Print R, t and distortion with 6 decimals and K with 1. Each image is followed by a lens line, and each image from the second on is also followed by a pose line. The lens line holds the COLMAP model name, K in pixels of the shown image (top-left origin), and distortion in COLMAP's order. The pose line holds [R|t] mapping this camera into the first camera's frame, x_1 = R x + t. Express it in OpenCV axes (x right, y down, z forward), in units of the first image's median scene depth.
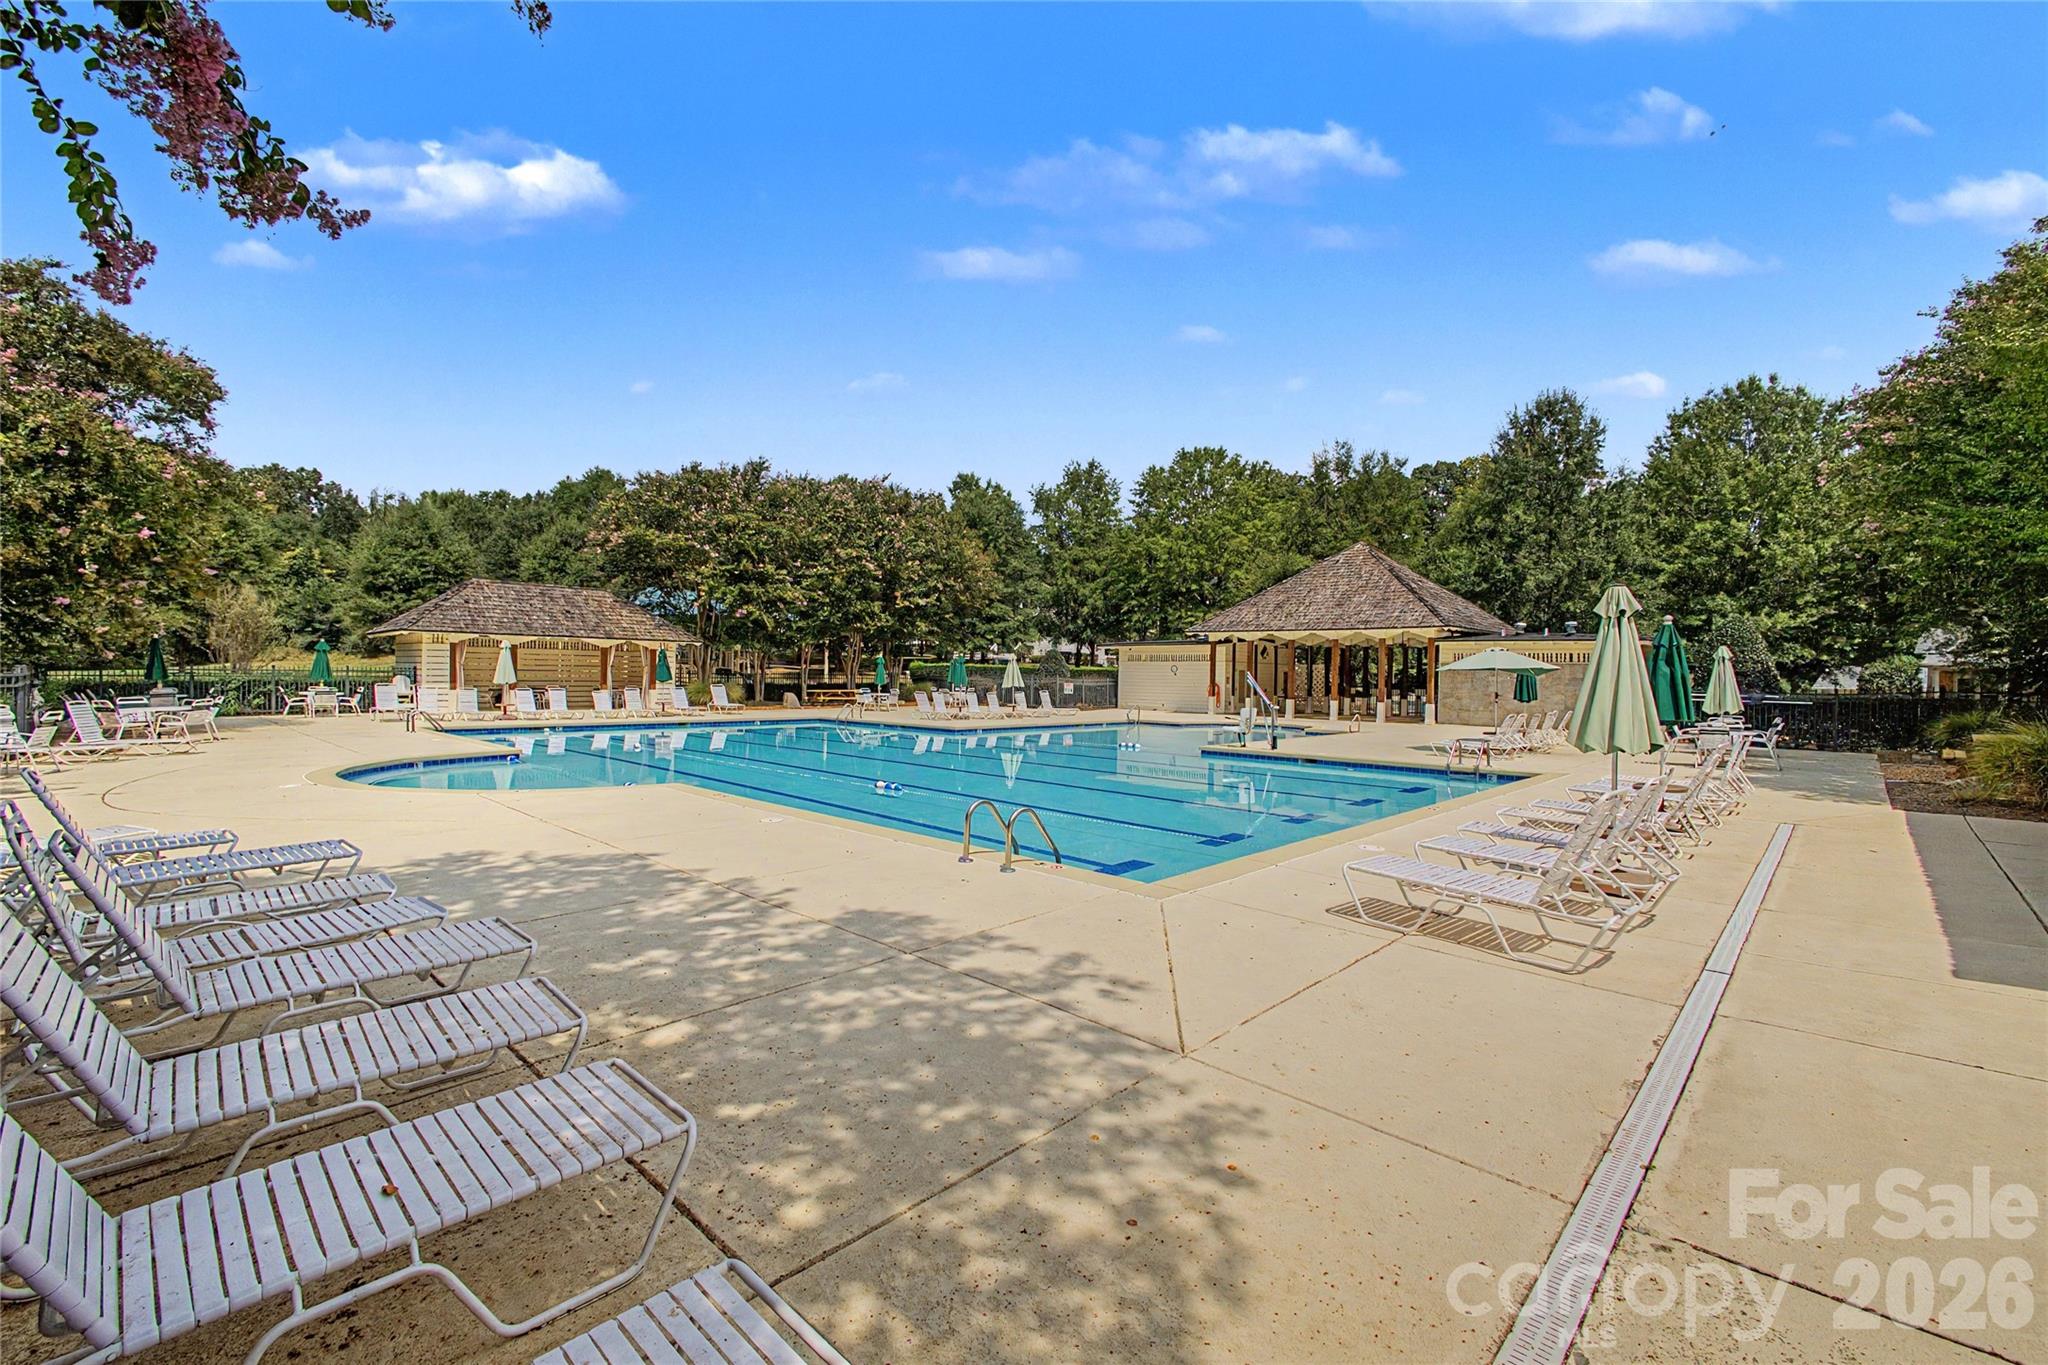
lens RADIAL K [[890.4, 0, 1016.8], [0, 890.4, 675.4], [0, 0, 1]] dist [-0.001311, -0.000171]
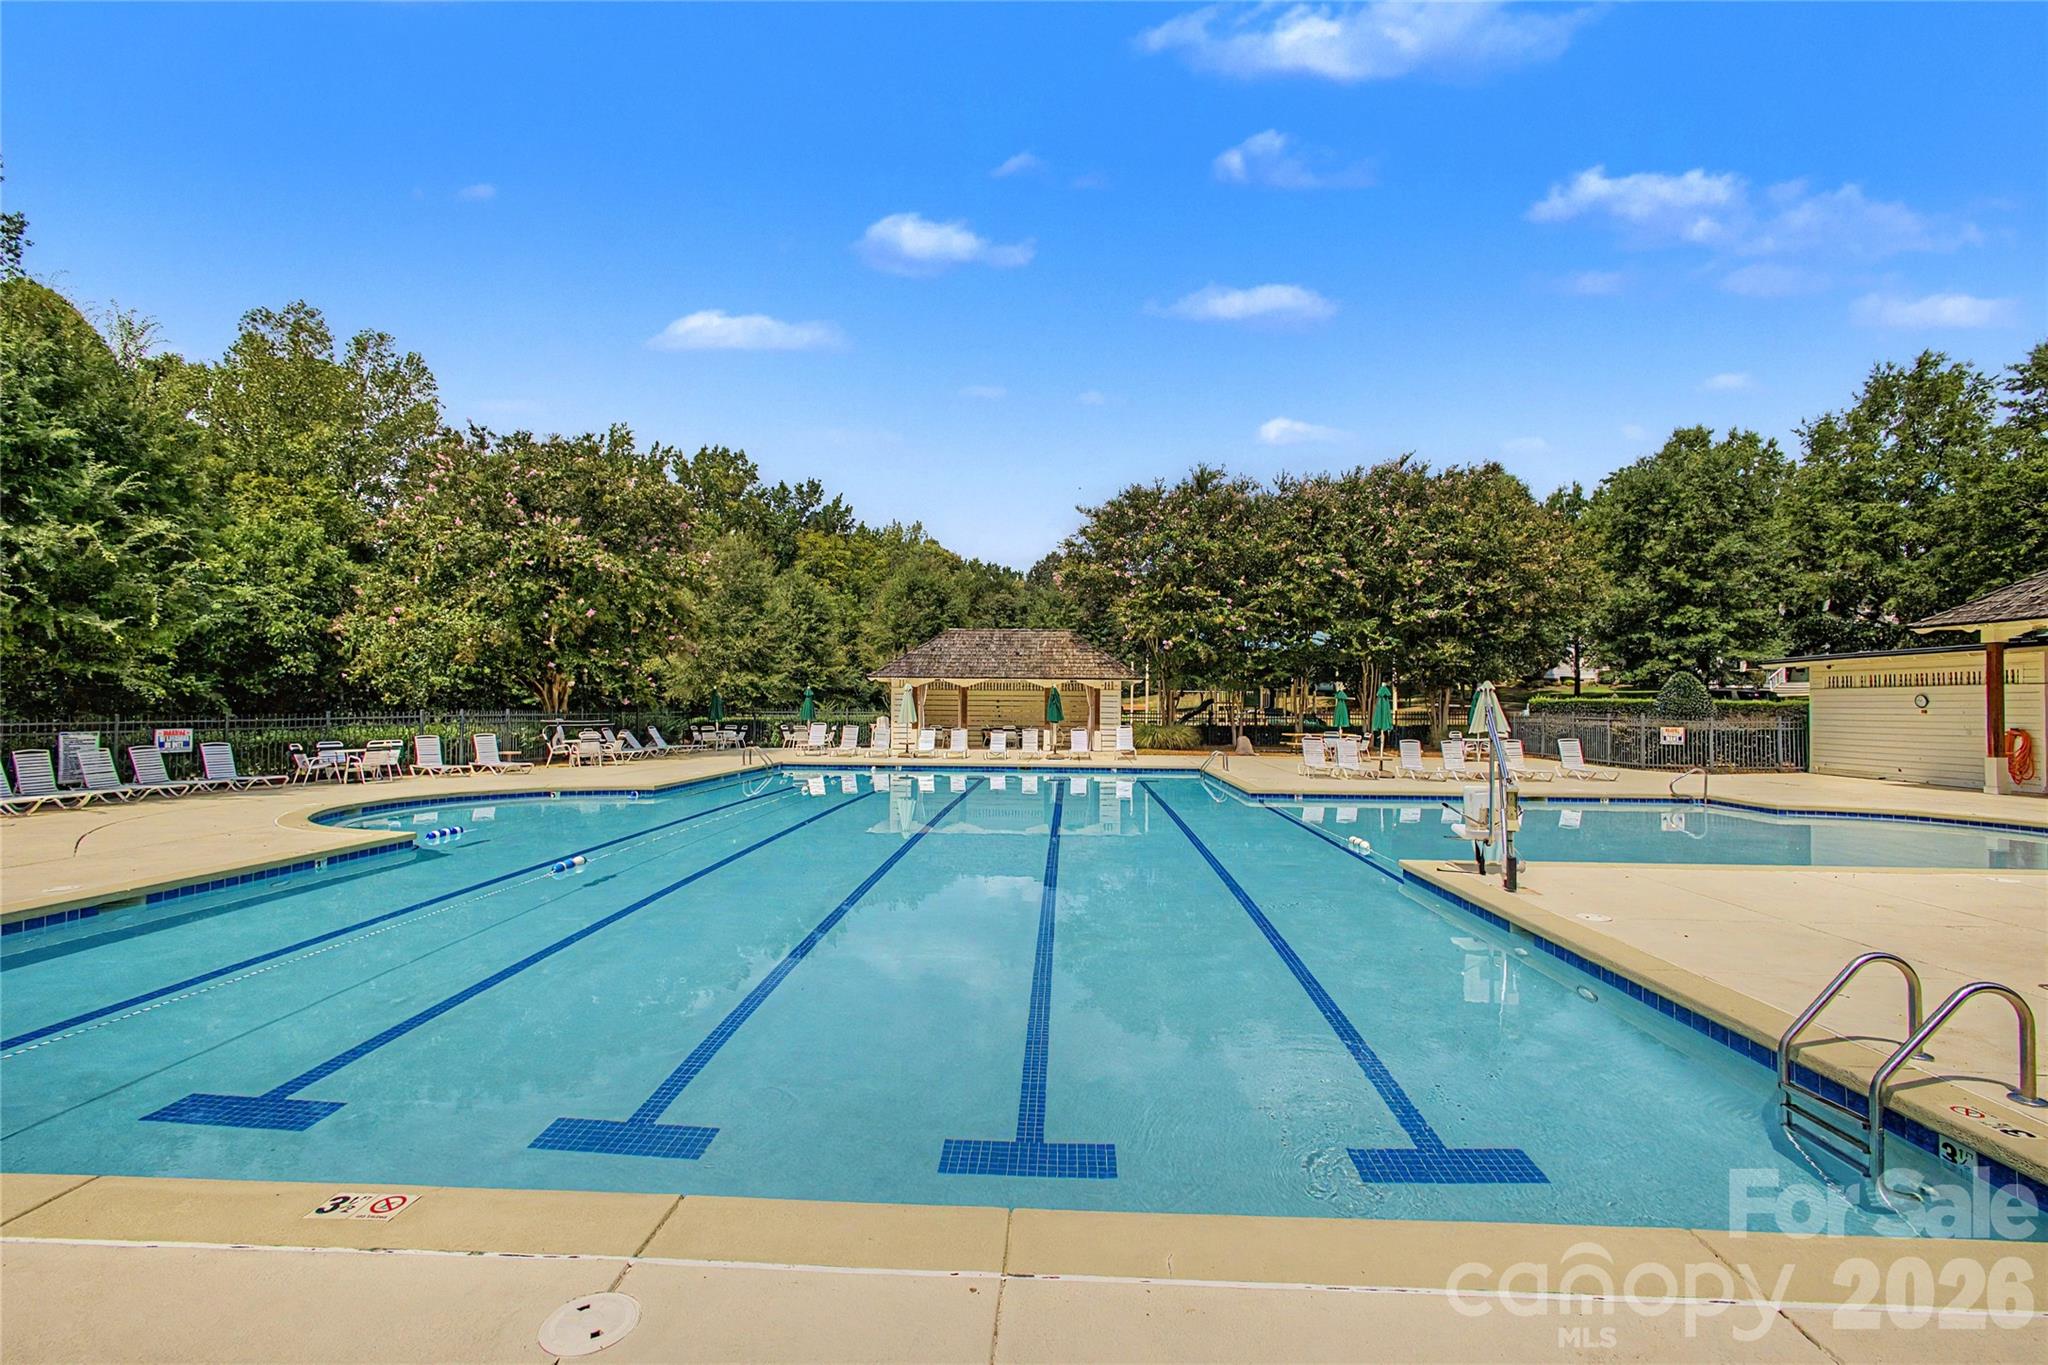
lens RADIAL K [[890.4, 0, 1023.4], [0, 890.4, 689.3], [0, 0, 1]] dist [-0.001311, -0.000171]
pose [[0.656668, -0.024448, -0.753783, 0.237558], [0.001475, 0.999514, -0.031132, 0.001232], [0.754178, 0.019331, 0.656385, 0.287736]]
